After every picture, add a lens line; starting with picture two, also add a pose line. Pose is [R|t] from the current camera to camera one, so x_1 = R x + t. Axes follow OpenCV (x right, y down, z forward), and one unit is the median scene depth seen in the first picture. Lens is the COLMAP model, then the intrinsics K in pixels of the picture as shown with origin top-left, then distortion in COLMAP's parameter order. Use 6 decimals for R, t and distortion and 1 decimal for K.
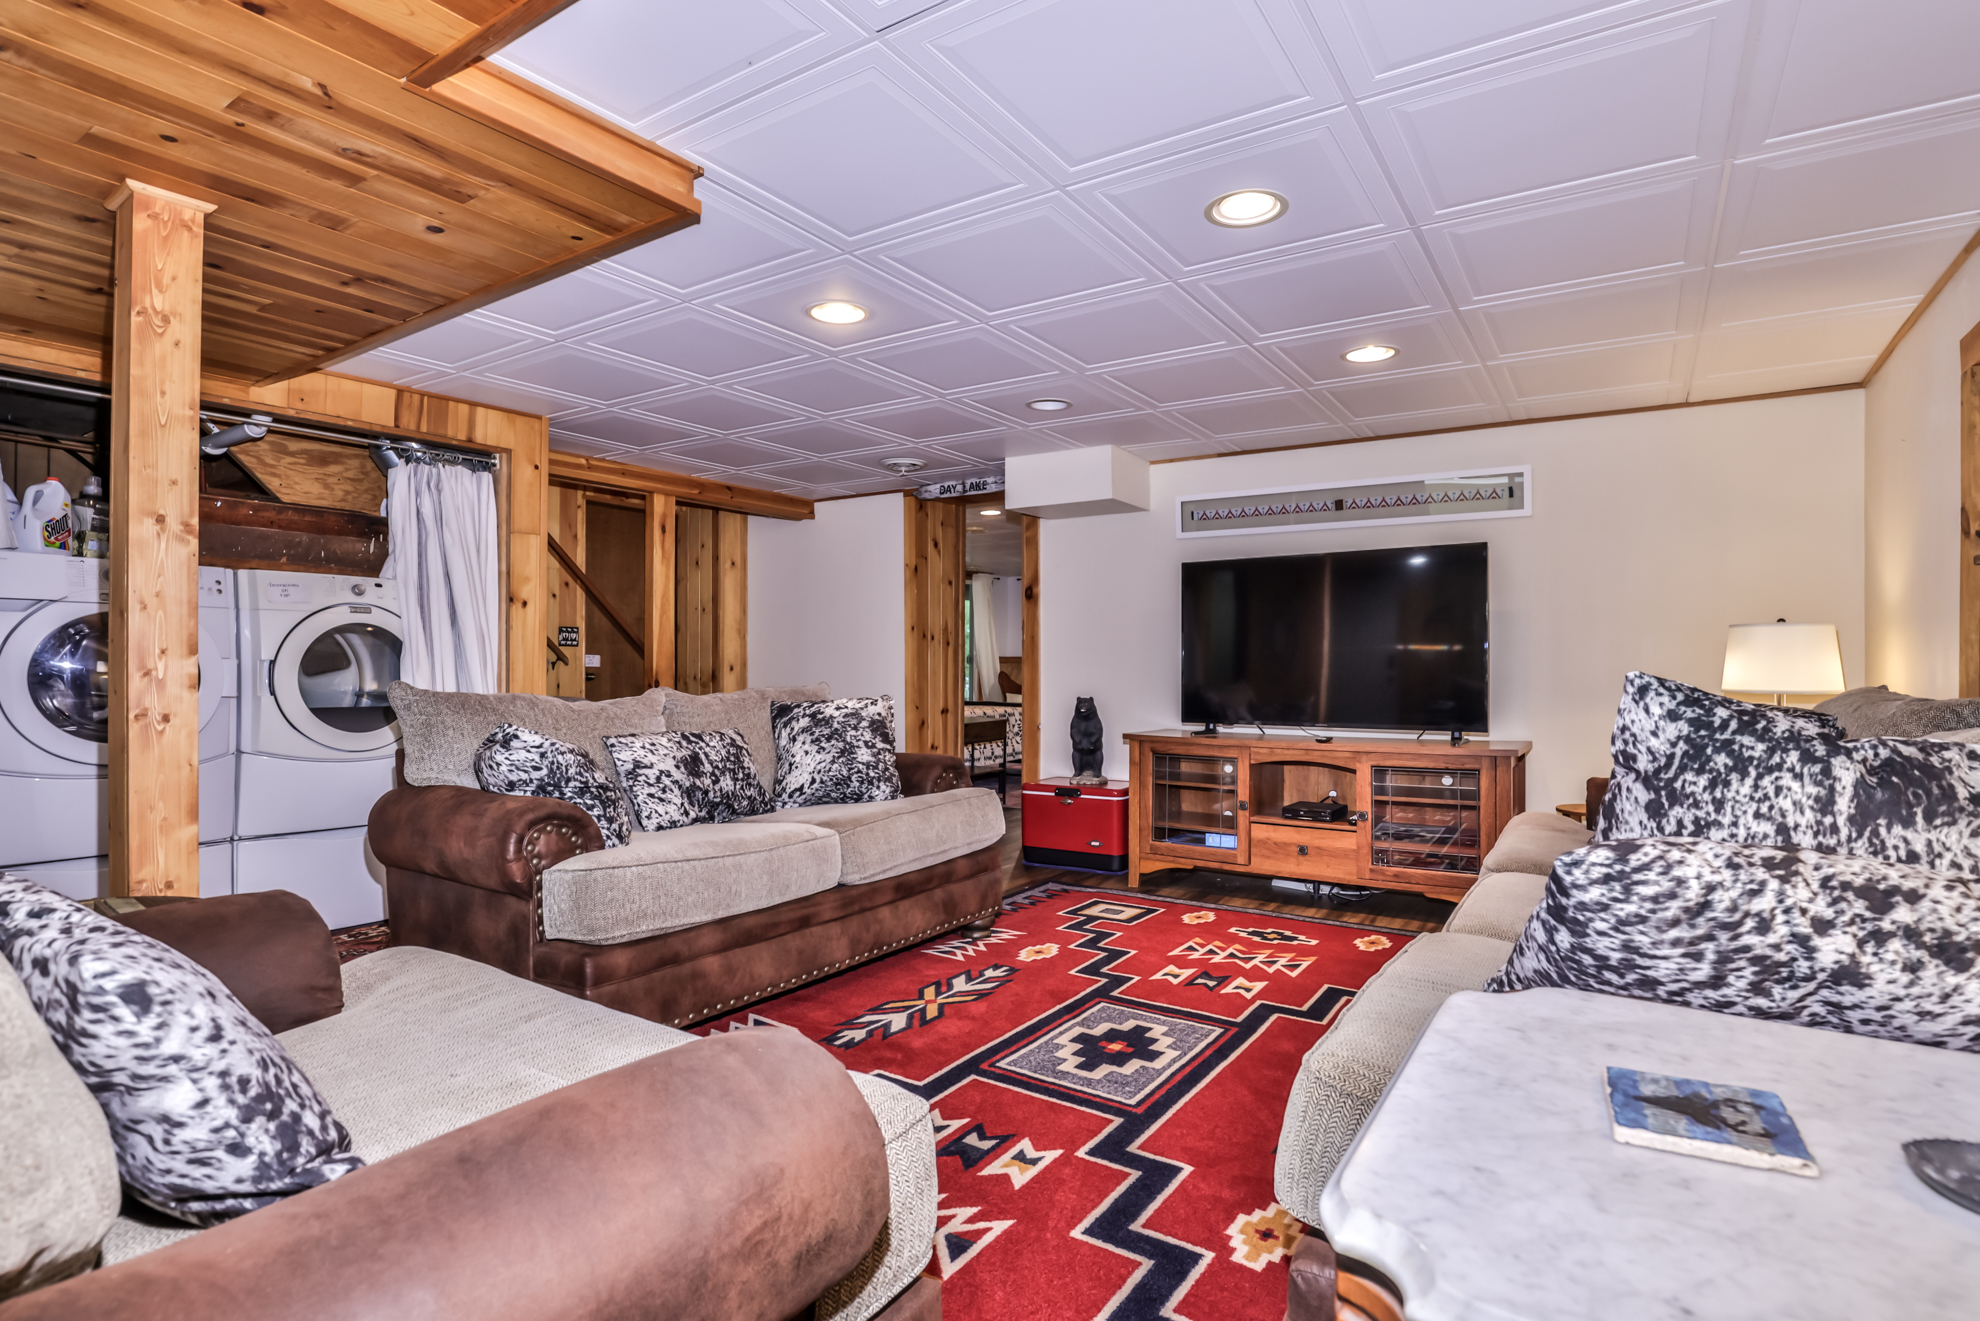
lens RADIAL K [[979.8, 0, 990.0], [0, 979.8, 660.5], [0, 0, 1]] dist [-0.030509, 0.000180]
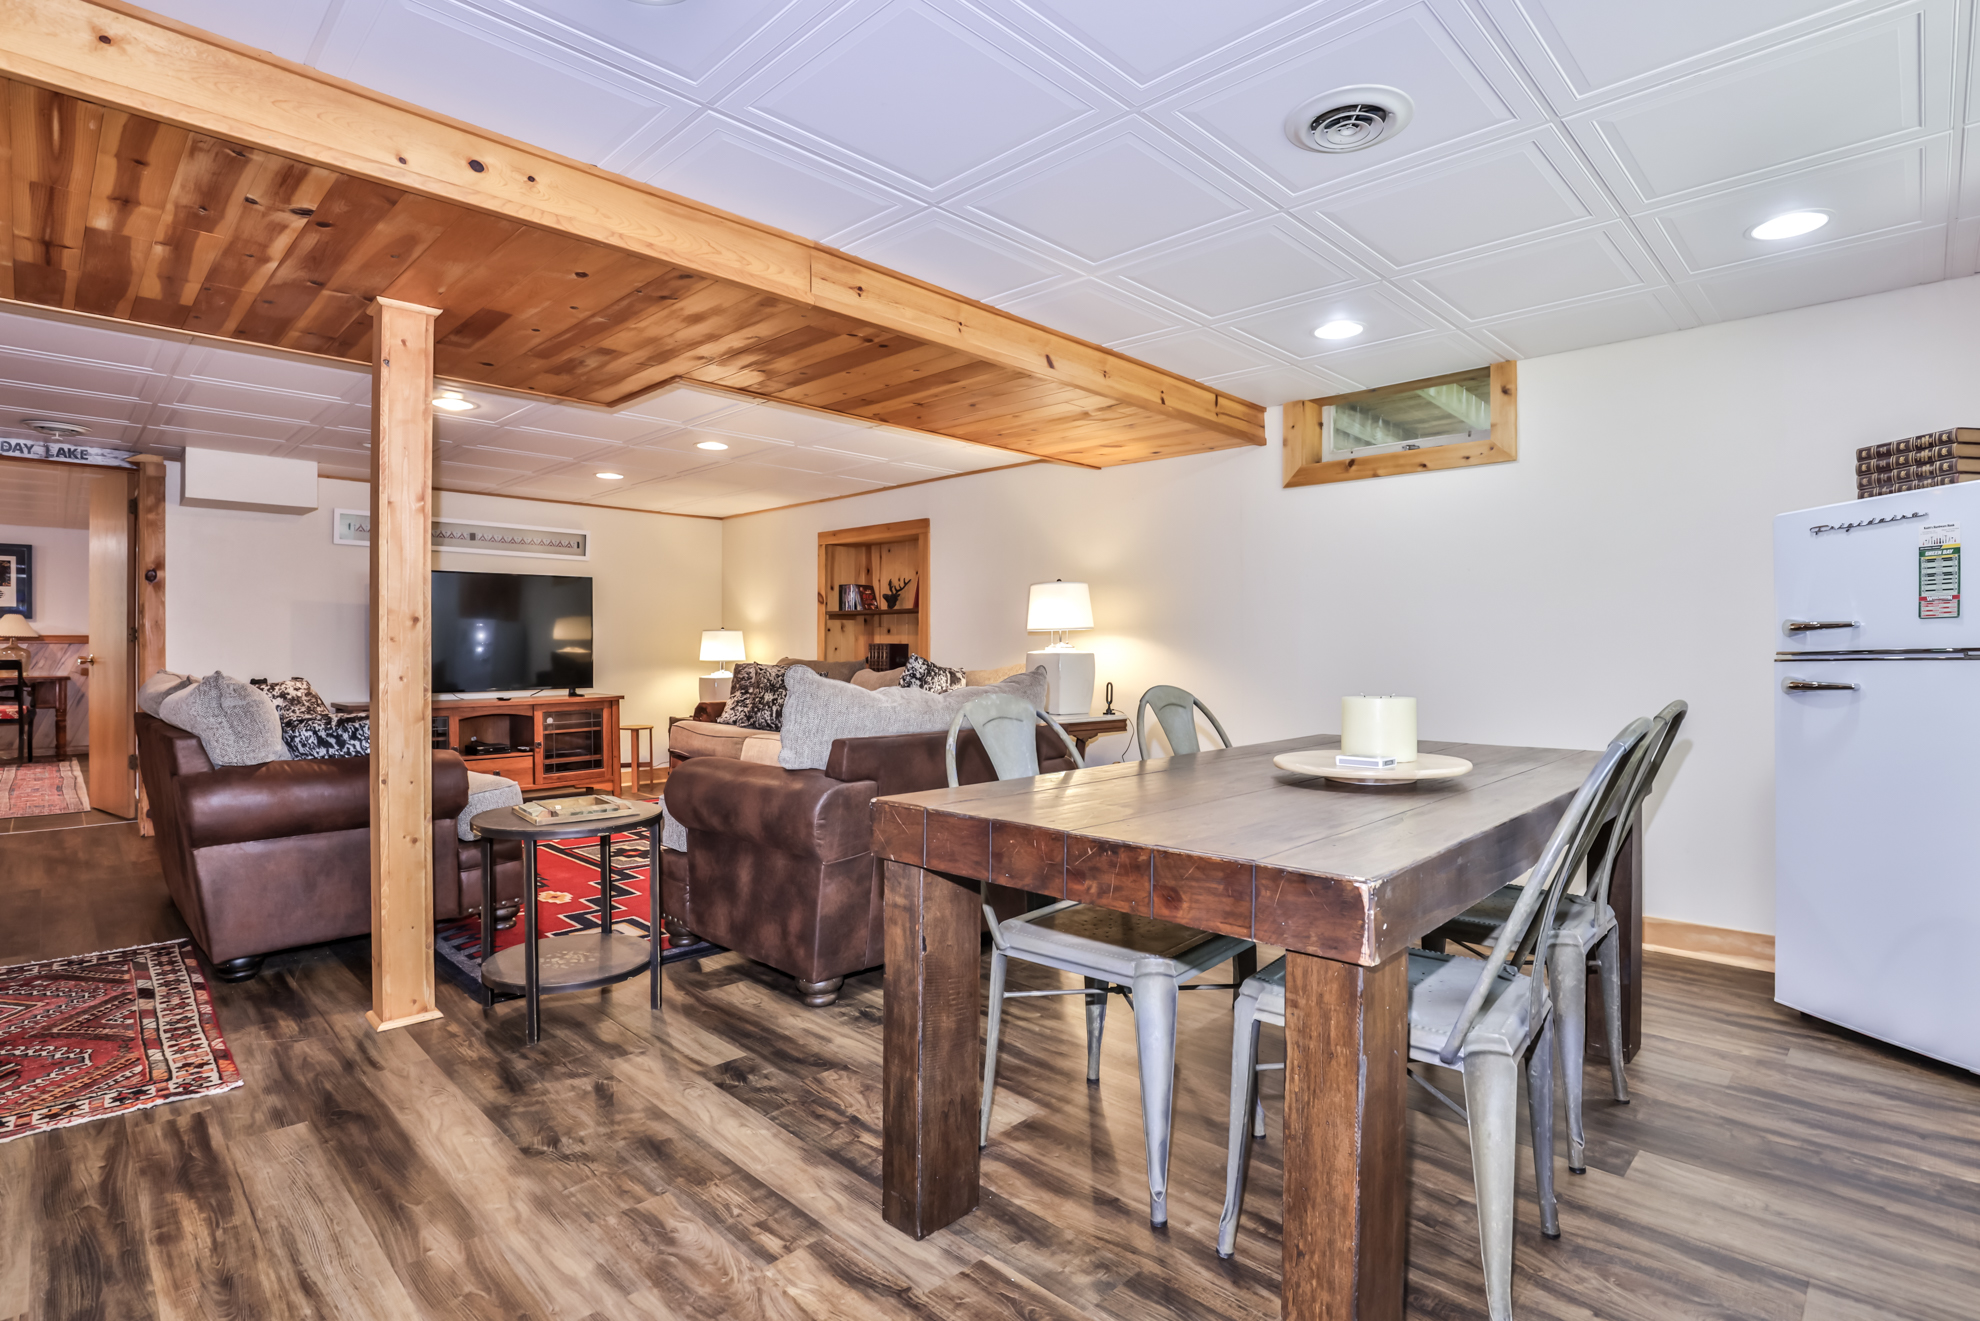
lens RADIAL K [[979.8, 0, 990.0], [0, 979.8, 660.5], [0, 0, 1]] dist [-0.030509, 0.000180]
pose [[0.198178, -0.015654, 0.980041, -1.235221], [-0.009463, 0.999795, 0.017883, -0.014422], [-0.980120, -0.012818, 0.197990, -0.045006]]
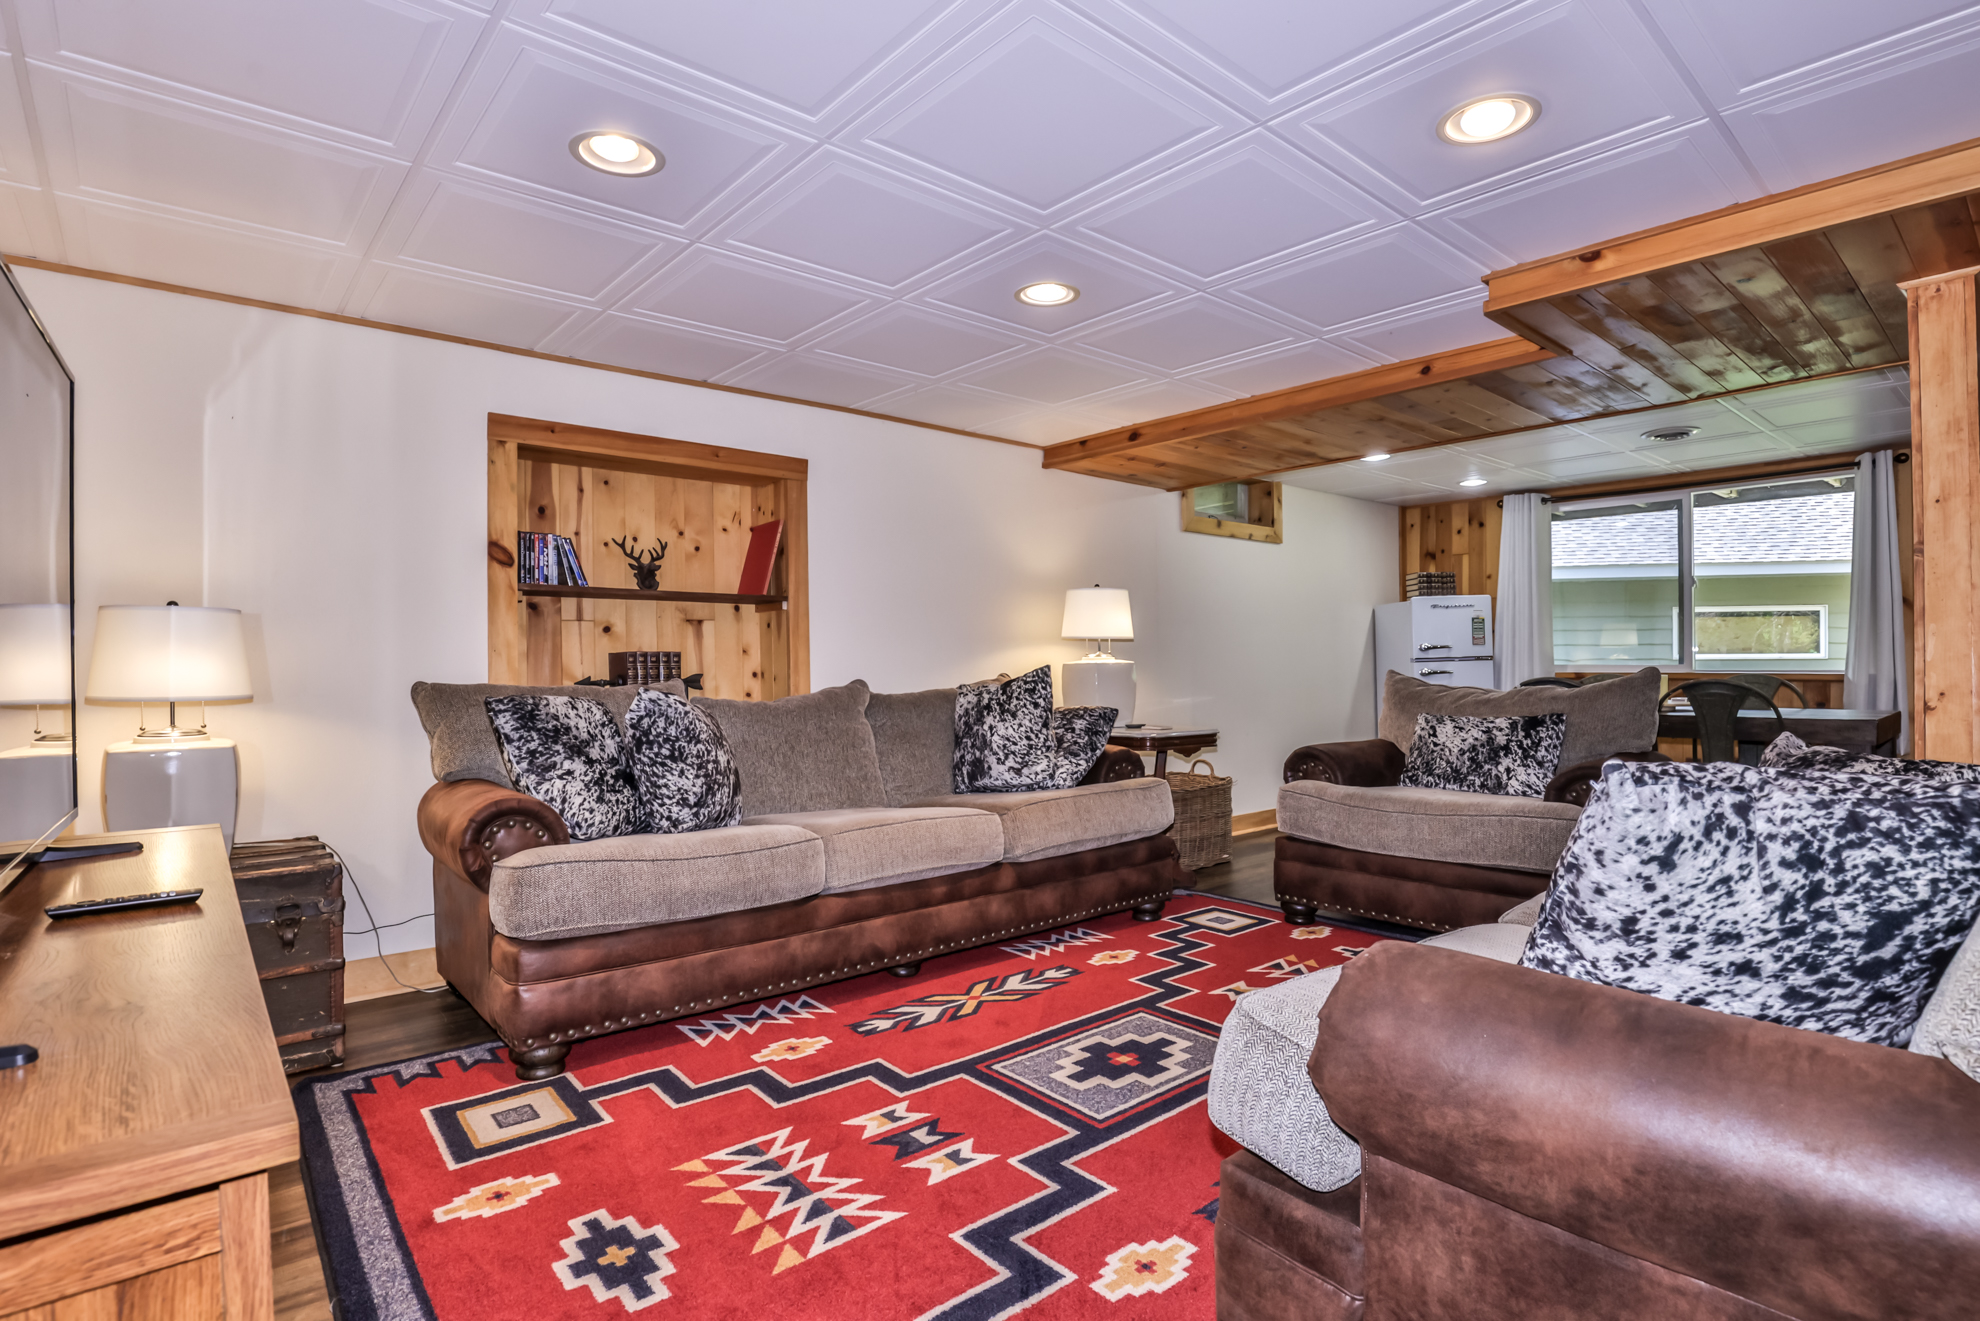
lens RADIAL K [[979.8, 0, 990.0], [0, 979.8, 660.5], [0, 0, 1]] dist [-0.030509, 0.000180]
pose [[-0.962192, -0.002913, 0.272356, -0.004885], [-0.003916, 0.999987, -0.003142, 0.001182], [-0.272343, -0.004090, -0.962192, 1.520672]]
